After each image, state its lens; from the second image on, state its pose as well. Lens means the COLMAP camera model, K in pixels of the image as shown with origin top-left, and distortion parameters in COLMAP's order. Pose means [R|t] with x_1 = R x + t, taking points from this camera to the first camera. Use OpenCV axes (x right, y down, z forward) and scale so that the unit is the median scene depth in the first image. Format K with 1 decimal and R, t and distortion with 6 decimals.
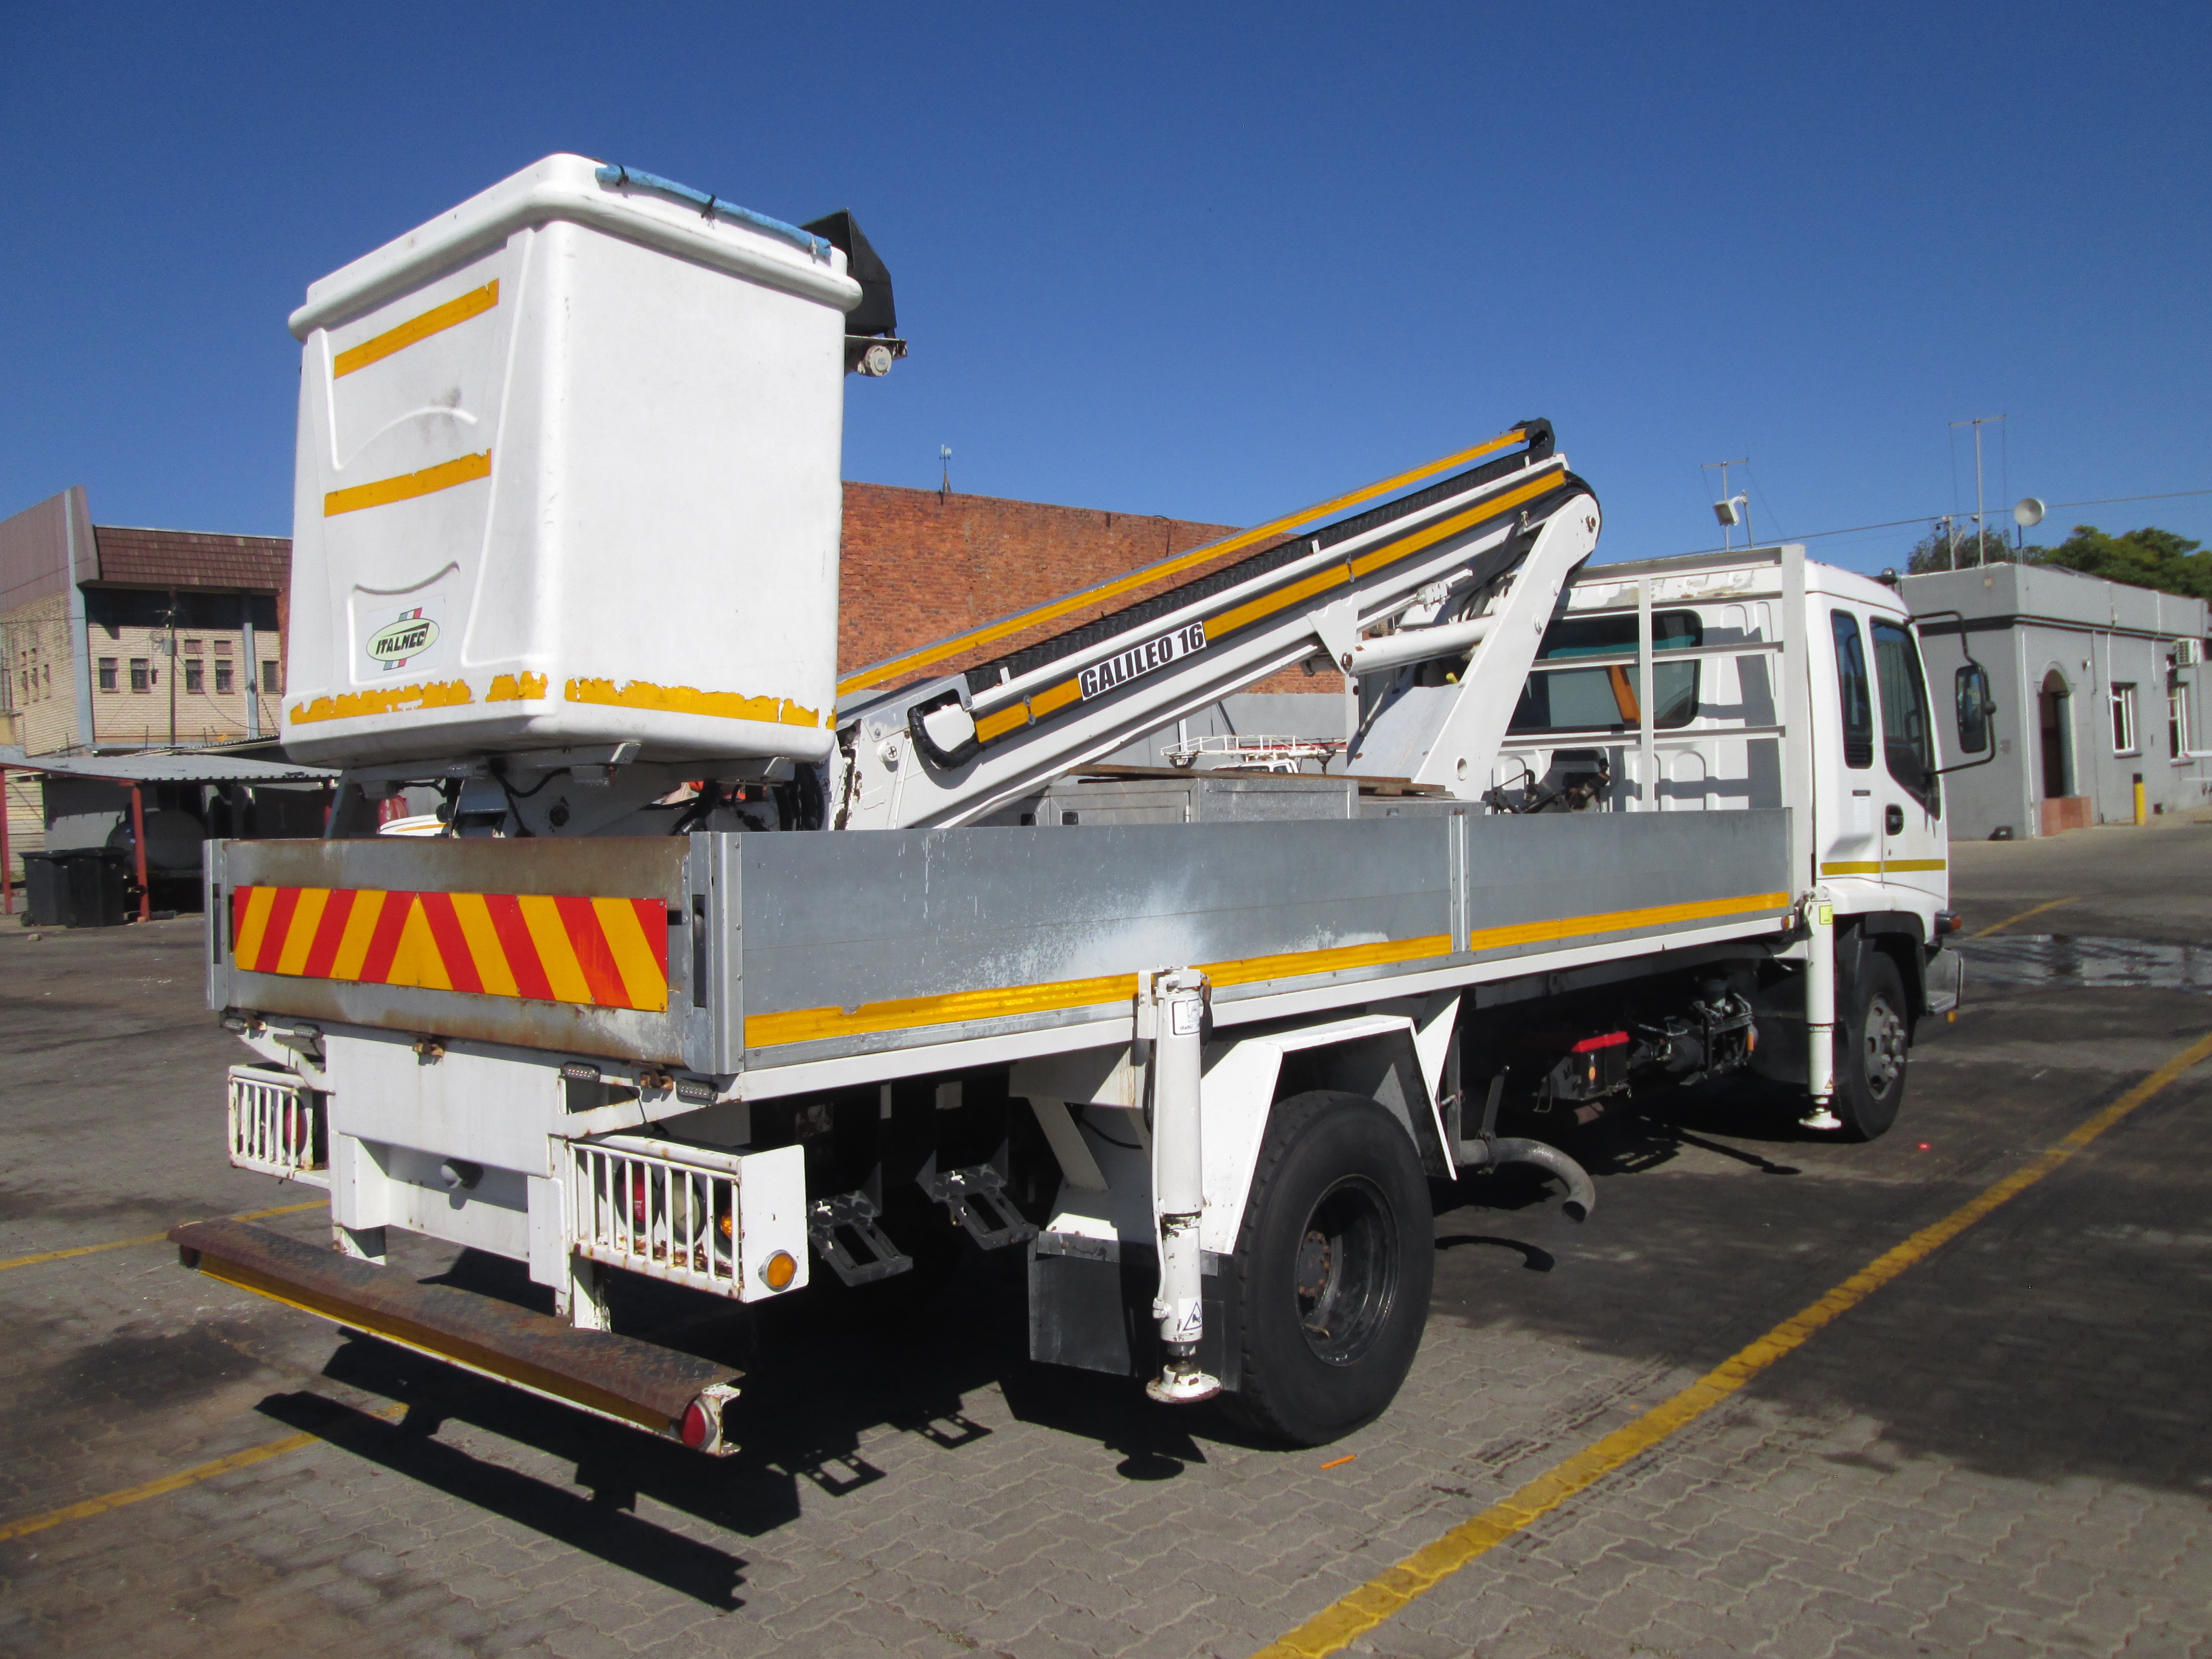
lens RADIAL K [[1860.5, 0, 1103.0], [0, 1860.5, 806.8], [0, 0, 1]] dist [-0.058692, 0.030701]
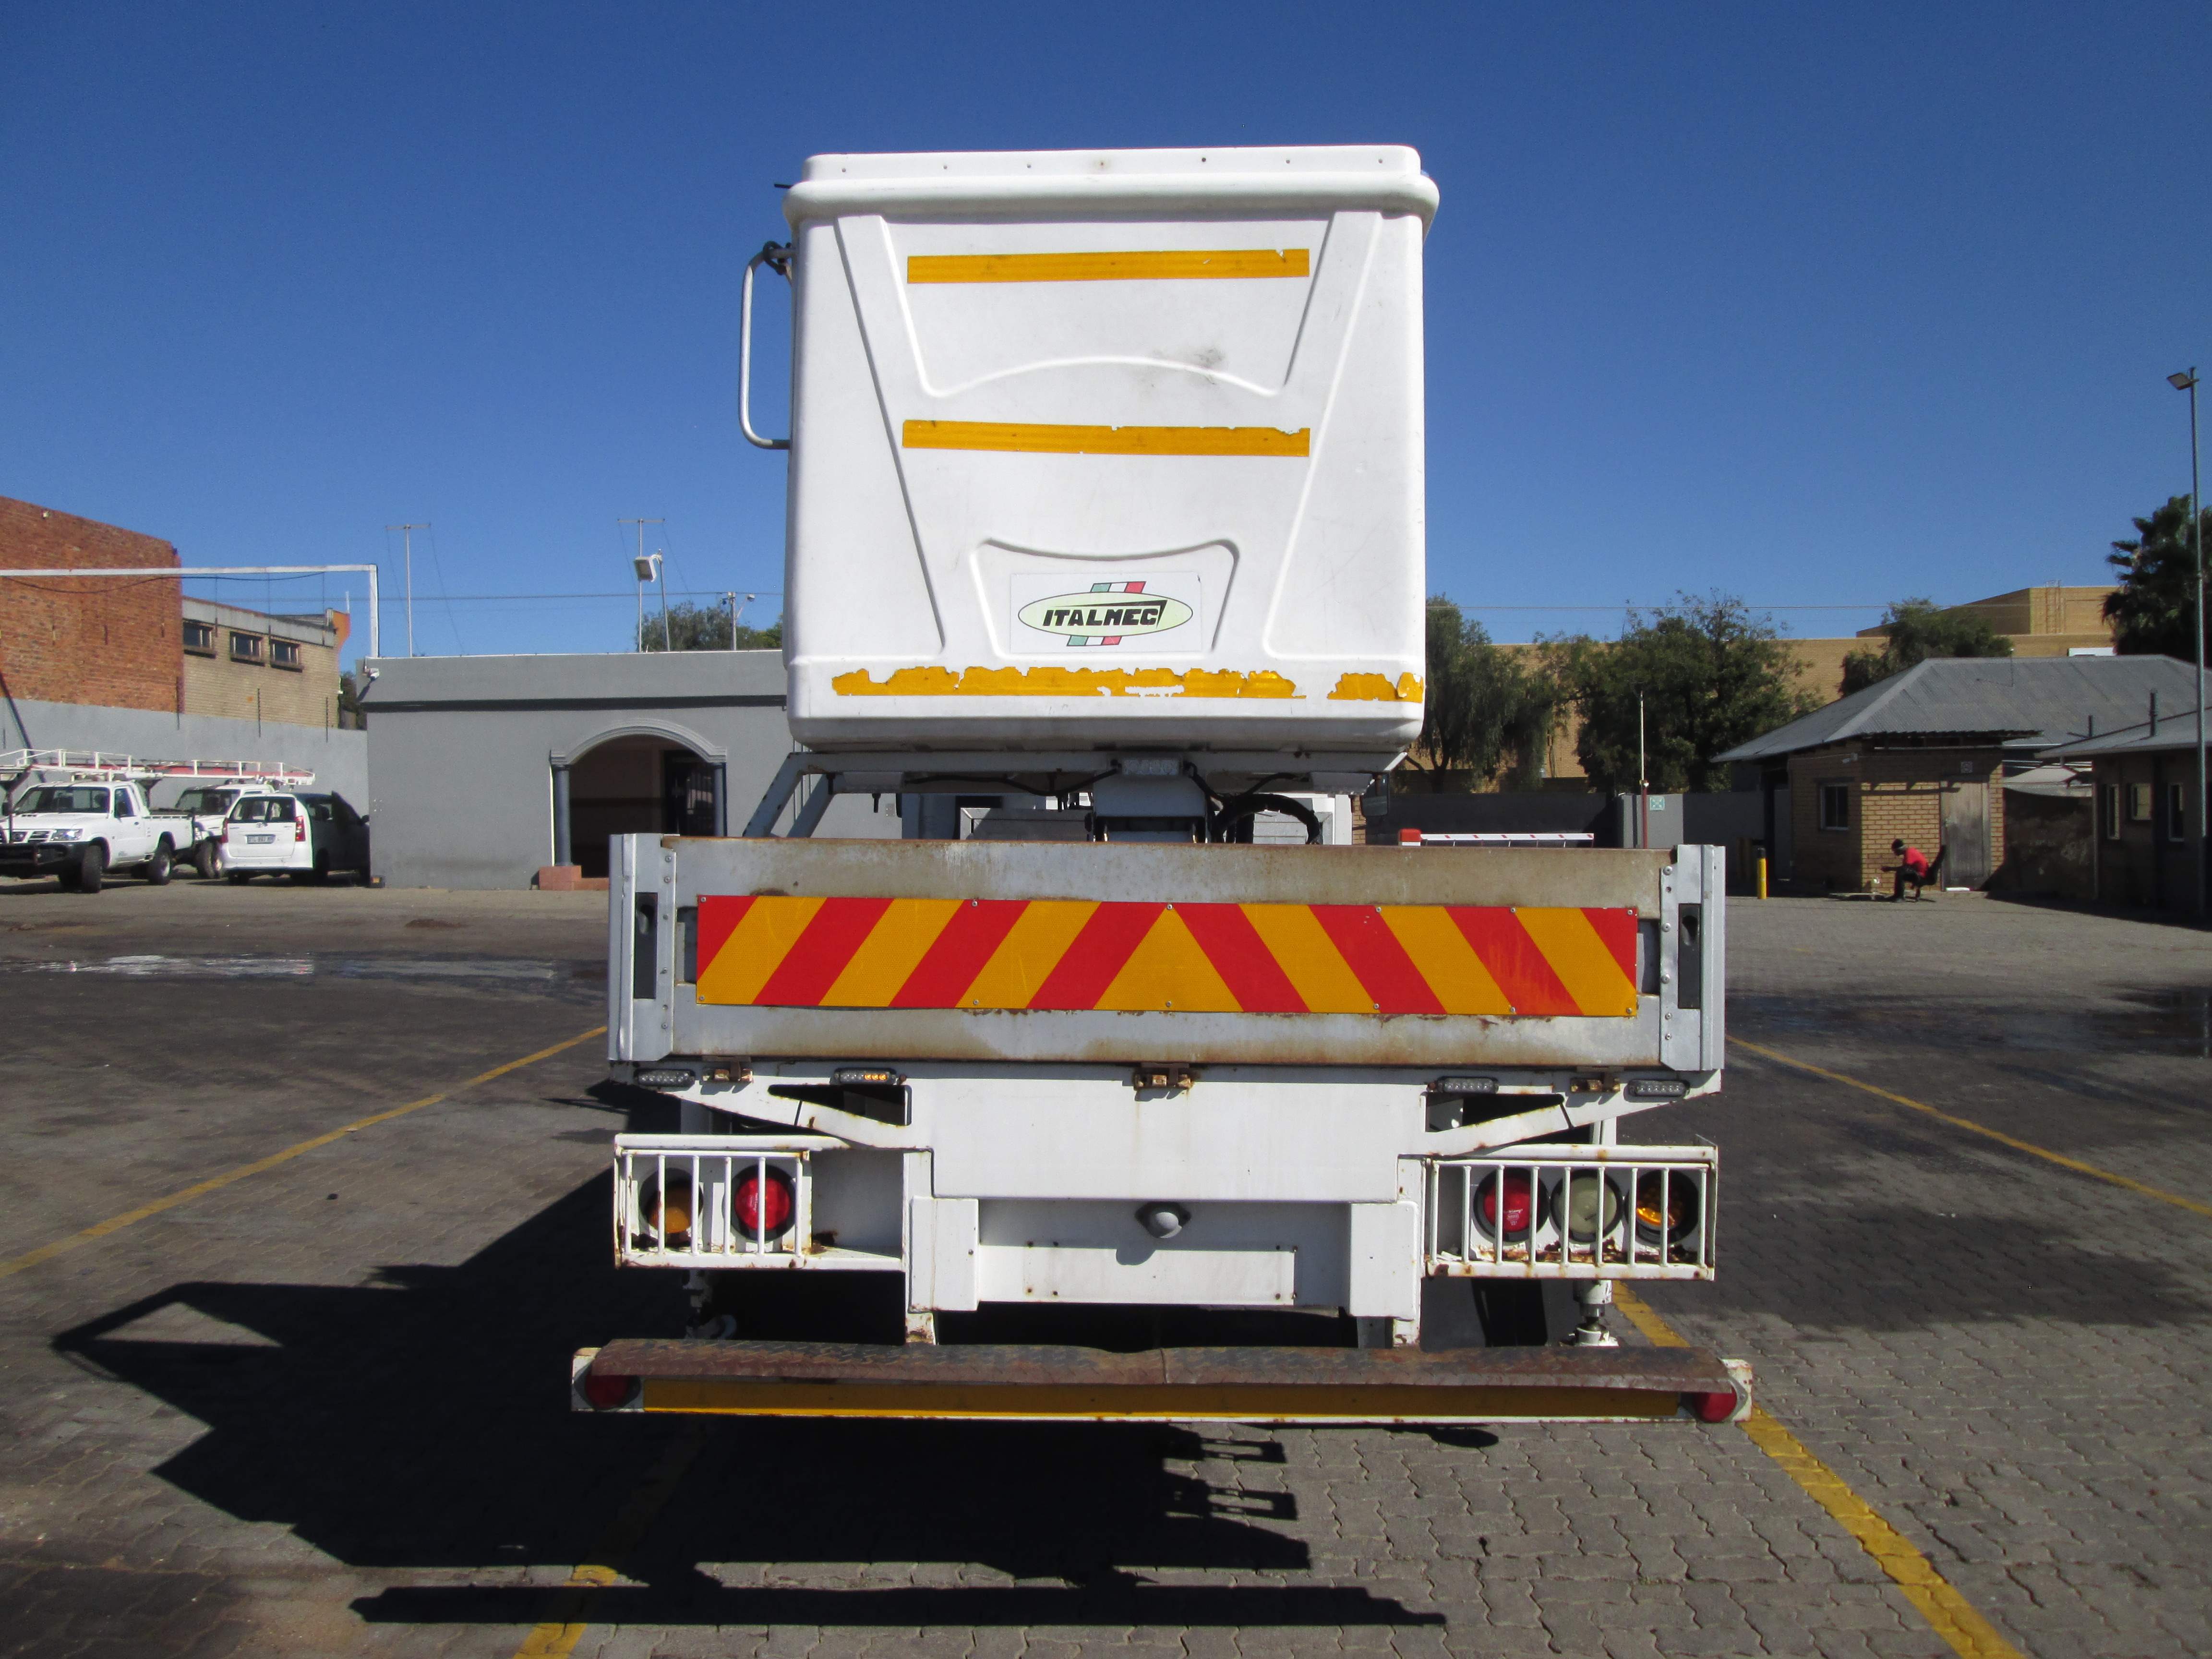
lens RADIAL K [[1860.5, 0, 1118.8], [0, 1860.5, 798.2], [0, 0, 1]] dist [-0.058692, 0.030701]
pose [[0.753000, 0.048660, 0.656219, -0.860552], [-0.028085, 0.998730, -0.041831, 0.030062], [-0.657421, 0.013069, 0.753410, 0.303519]]
